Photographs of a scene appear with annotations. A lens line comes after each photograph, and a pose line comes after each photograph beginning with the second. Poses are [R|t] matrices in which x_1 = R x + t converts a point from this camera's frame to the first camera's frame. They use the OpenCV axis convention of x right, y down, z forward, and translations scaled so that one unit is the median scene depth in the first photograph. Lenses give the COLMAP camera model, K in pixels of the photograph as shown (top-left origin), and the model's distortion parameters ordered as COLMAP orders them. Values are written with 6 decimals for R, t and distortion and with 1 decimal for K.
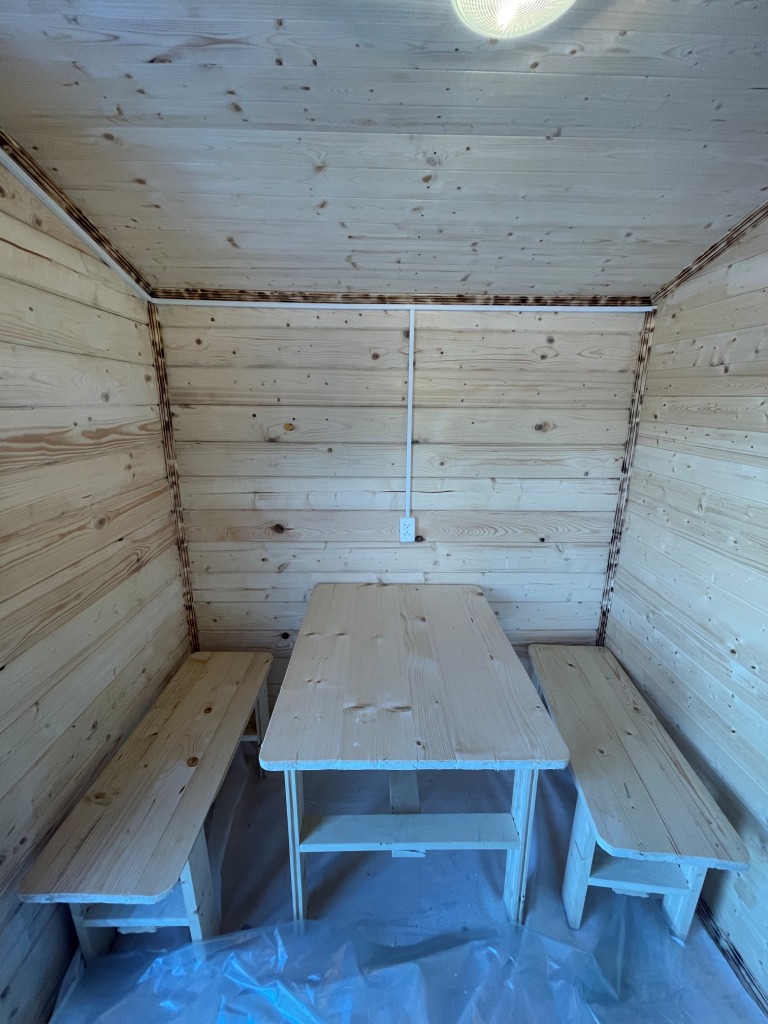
lens RADIAL K [[409.0, 0, 383.4], [0, 409.0, 509.8], [0, 0, 1]] dist [-0.005859, 0.000902]
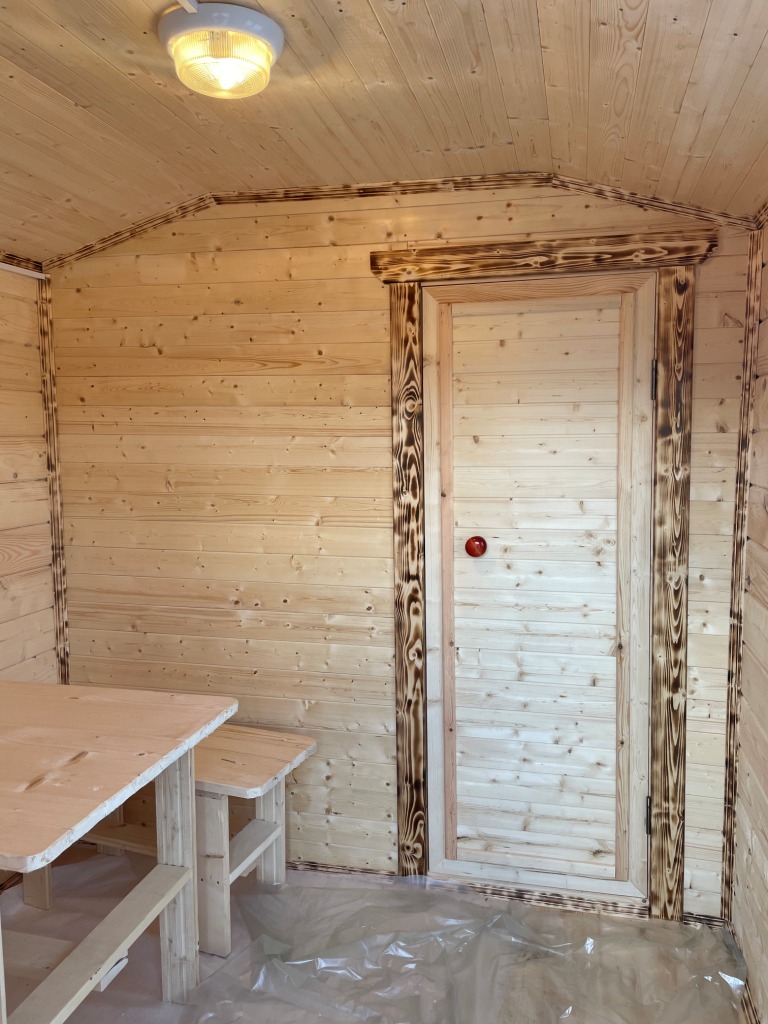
lens RADIAL K [[799.3, 0, 378.1], [0, 799.3, 507.5], [0, 0, 1]] dist [0.071198, -0.108858]
pose [[0.258188, -0.091243, 0.961776, -0.798974], [0.251362, 0.967588, 0.024317, 0.105184], [-0.932822, 0.235476, 0.272755, -0.001761]]
